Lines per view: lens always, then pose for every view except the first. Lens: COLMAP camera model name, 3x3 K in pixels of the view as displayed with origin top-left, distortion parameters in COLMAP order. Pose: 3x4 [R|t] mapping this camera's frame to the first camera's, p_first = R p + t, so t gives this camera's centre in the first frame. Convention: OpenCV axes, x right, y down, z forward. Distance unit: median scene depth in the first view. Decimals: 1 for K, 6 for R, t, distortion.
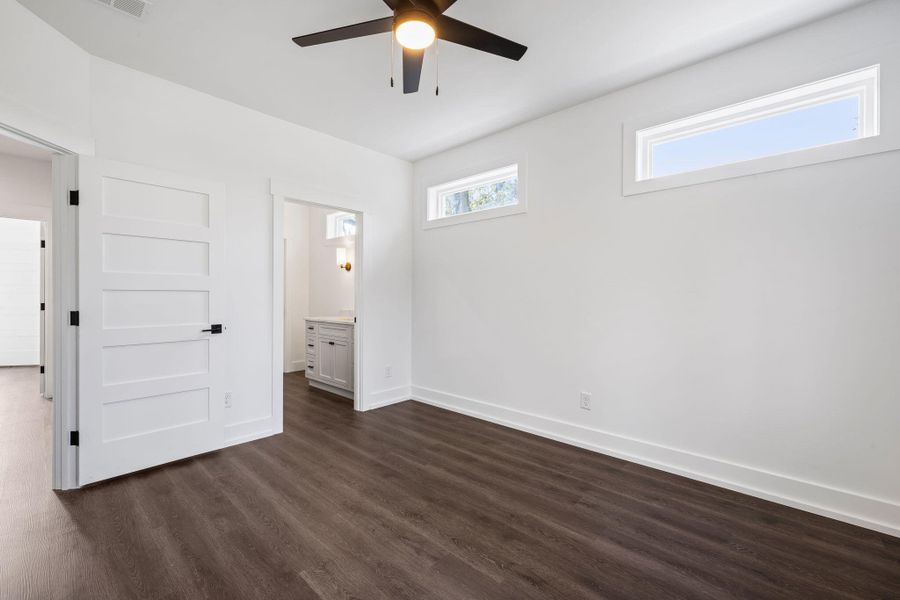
lens RADIAL K [[382.7, 0, 454.0], [0, 382.7, 300.3], [0, 0, 1]] dist [0.001116, 0.000005]
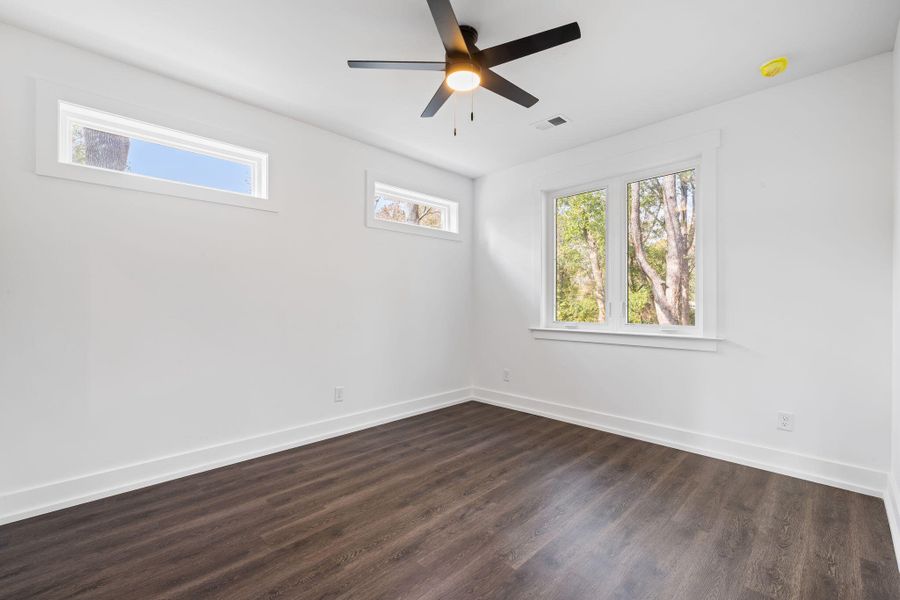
lens RADIAL K [[382.7, 0, 454.0], [0, 382.7, 300.3], [0, 0, 1]] dist [0.001116, 0.000005]
pose [[0.036079, 0.004217, 0.999340, -1.070556], [0.009078, 0.999948, -0.004547, -0.013075], [-0.999308, 0.009236, 0.036039, 0.825089]]
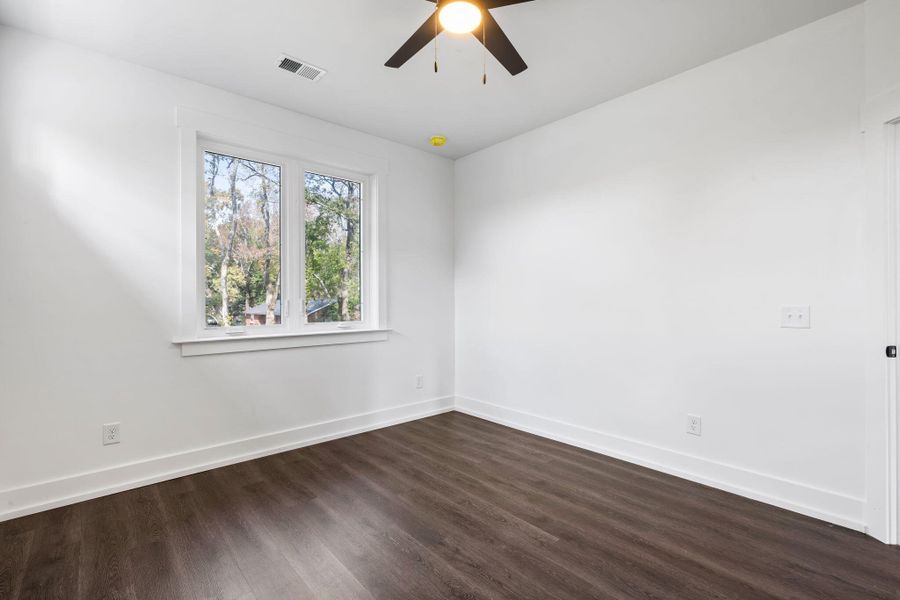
lens RADIAL K [[397.3, 0, 450.0], [0, 397.3, 300.0], [0, 0, 1]] dist [-0.001296, -0.000059]
pose [[-0.993998, 0.001736, 0.109381, -0.152430], [0.002399, 0.999980, 0.005930, -0.014257], [-0.109369, 0.006157, -0.993982, 1.636271]]
